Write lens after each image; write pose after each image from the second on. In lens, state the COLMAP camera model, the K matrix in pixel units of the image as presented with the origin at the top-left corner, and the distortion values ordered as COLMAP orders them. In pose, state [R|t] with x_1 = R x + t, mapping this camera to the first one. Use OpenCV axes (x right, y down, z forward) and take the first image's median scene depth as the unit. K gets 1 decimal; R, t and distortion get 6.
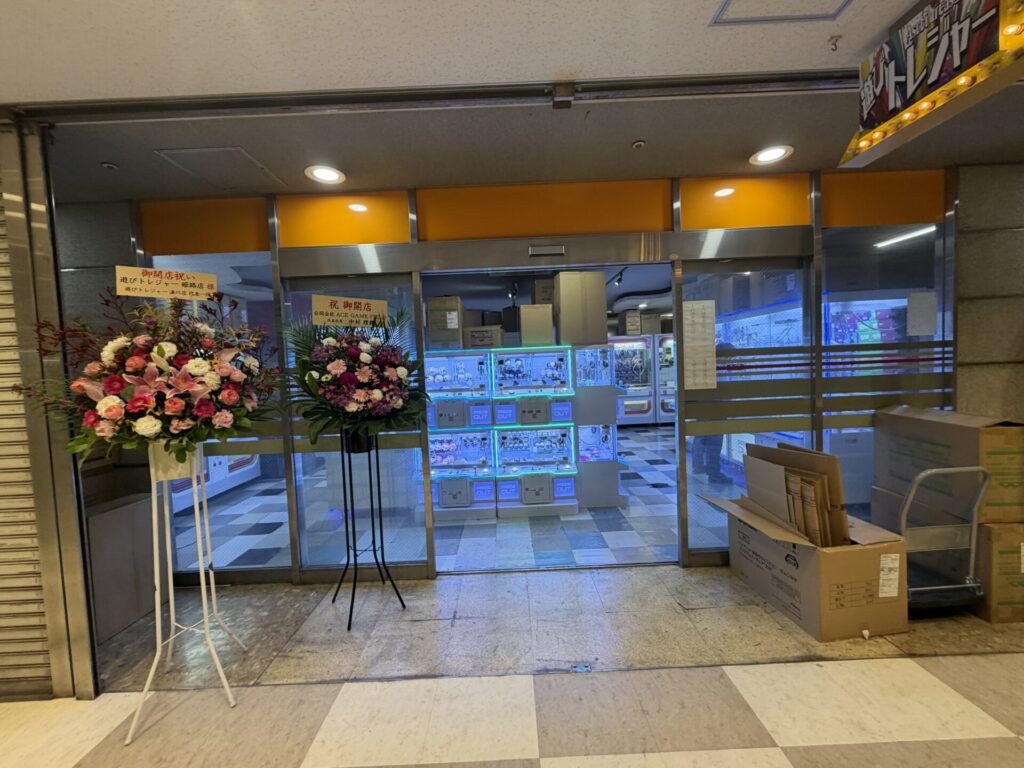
lens RADIAL K [[417.6, 0, 516.9], [0, 417.6, 384.3], [0, 0, 1]] dist [0.002895, 0.000028]
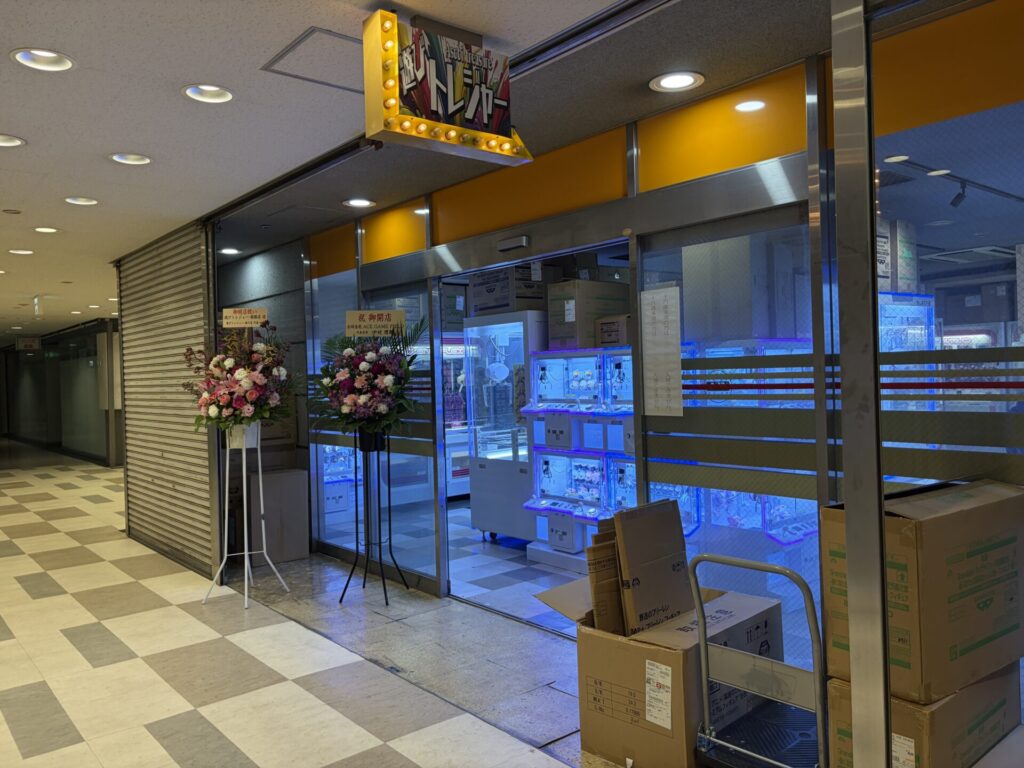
lens RADIAL K [[774.2, 0, 517.4], [0, 774.2, 379.2], [0, 0, 1]] dist [-0.006421, -0.000514]
pose [[0.643738, 0.028753, -0.764705, 1.751923], [-0.034000, 0.999382, 0.008955, -0.072775], [0.764490, 0.020235, 0.644318, -0.020847]]
